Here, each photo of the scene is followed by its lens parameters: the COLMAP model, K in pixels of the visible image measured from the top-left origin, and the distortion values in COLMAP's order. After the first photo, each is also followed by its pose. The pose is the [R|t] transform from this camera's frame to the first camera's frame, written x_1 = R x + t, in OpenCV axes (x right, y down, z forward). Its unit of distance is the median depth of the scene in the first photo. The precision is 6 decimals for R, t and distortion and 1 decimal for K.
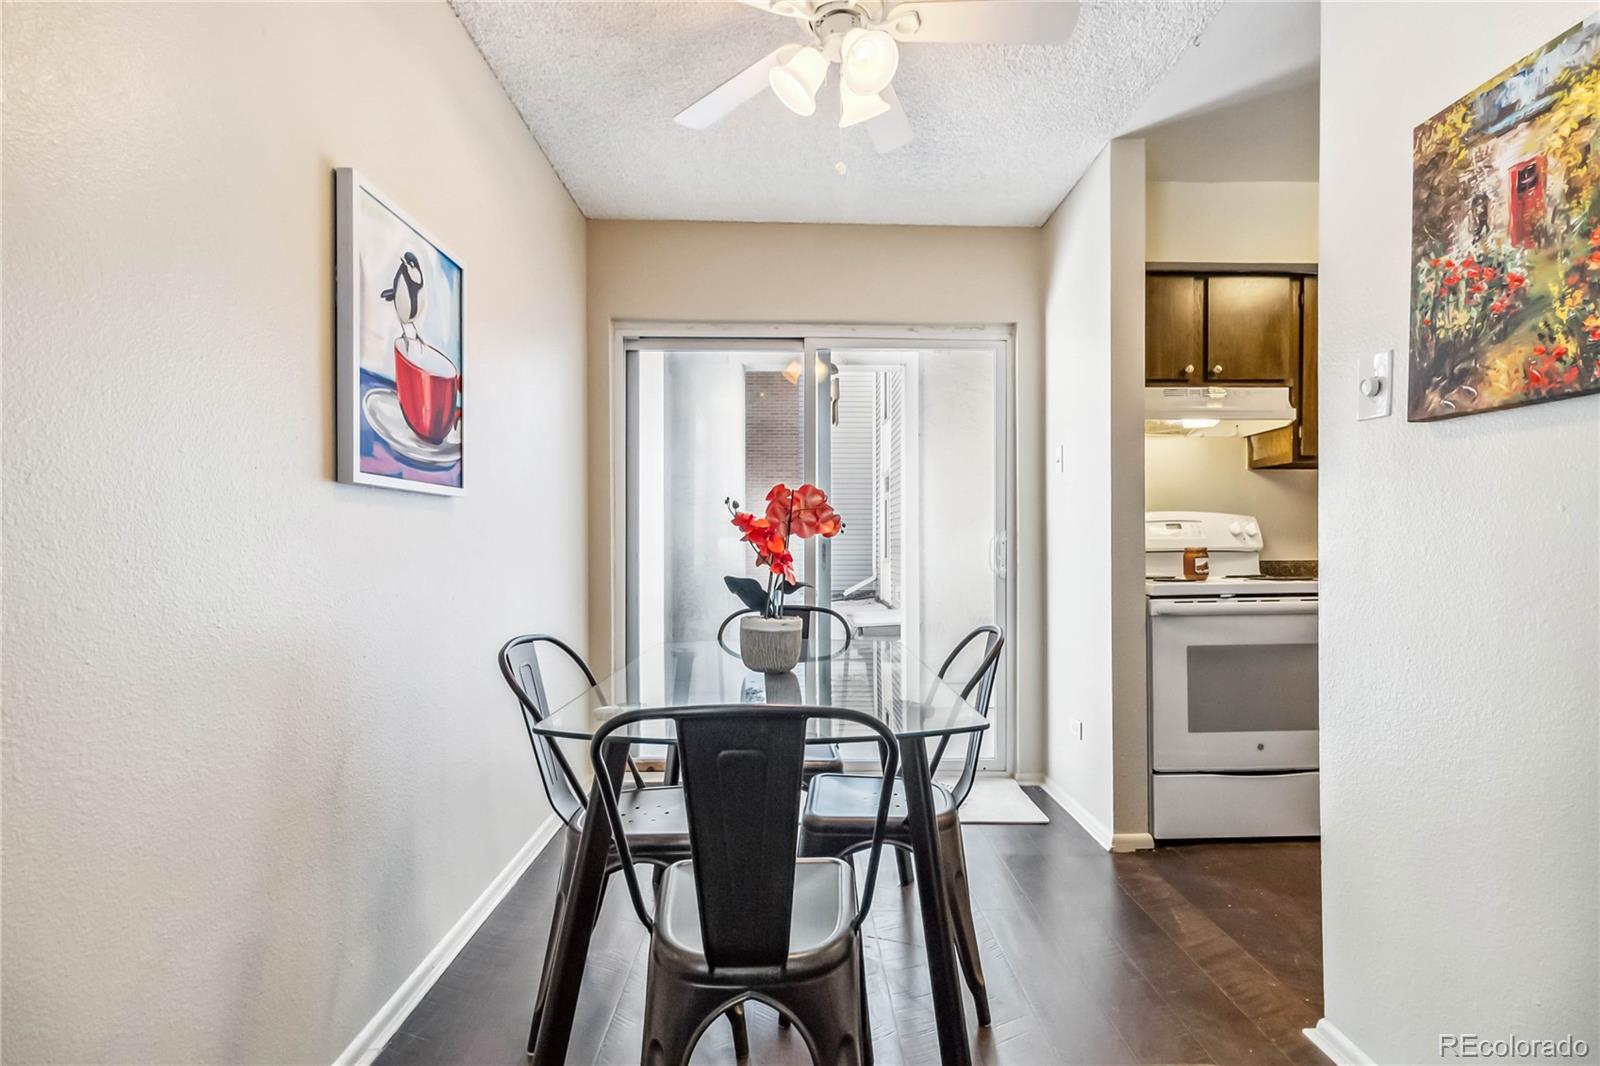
lens RADIAL K [[748.7, 0, 804.3], [0, 748.7, 537.4], [0, 0, 1]] dist [0.006321, -0.002388]
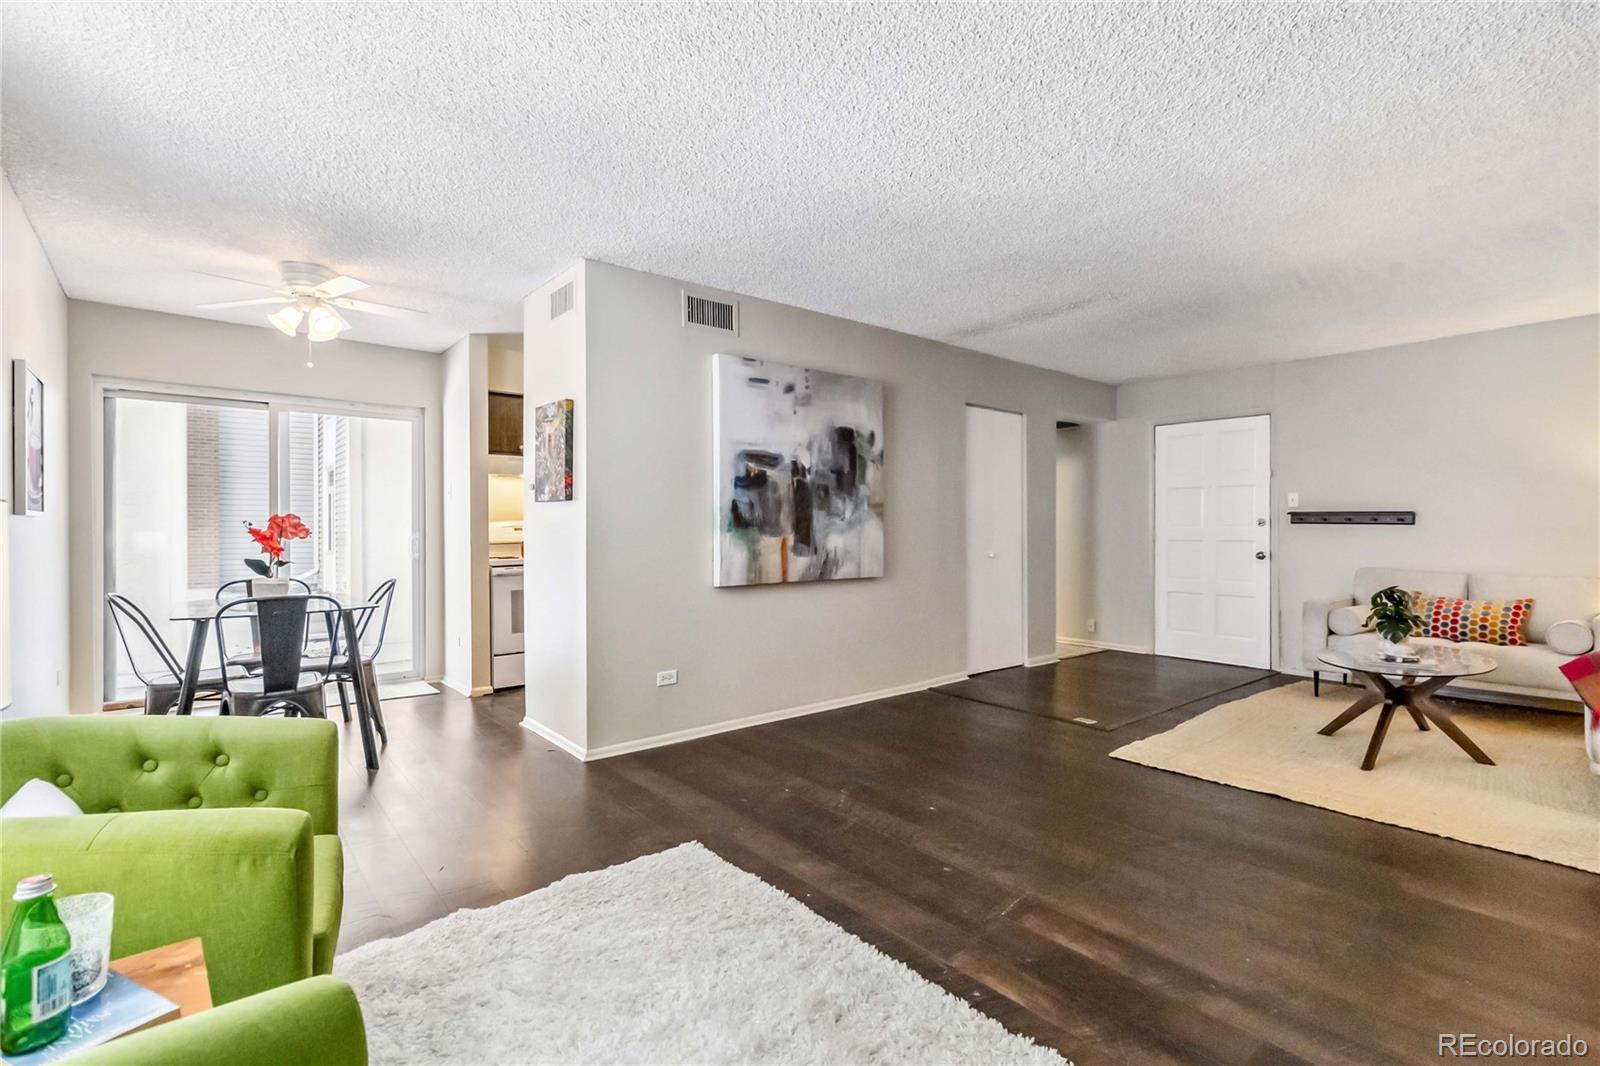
lens RADIAL K [[748.7, 0, 808.3], [0, 748.7, 530.9], [0, 0, 1]] dist [0.006321, -0.002388]
pose [[0.778450, -0.000597, 0.627706, -0.180918], [-0.002629, 0.999988, 0.004212, -0.035137], [-0.627701, -0.004929, 0.778439, -1.487671]]
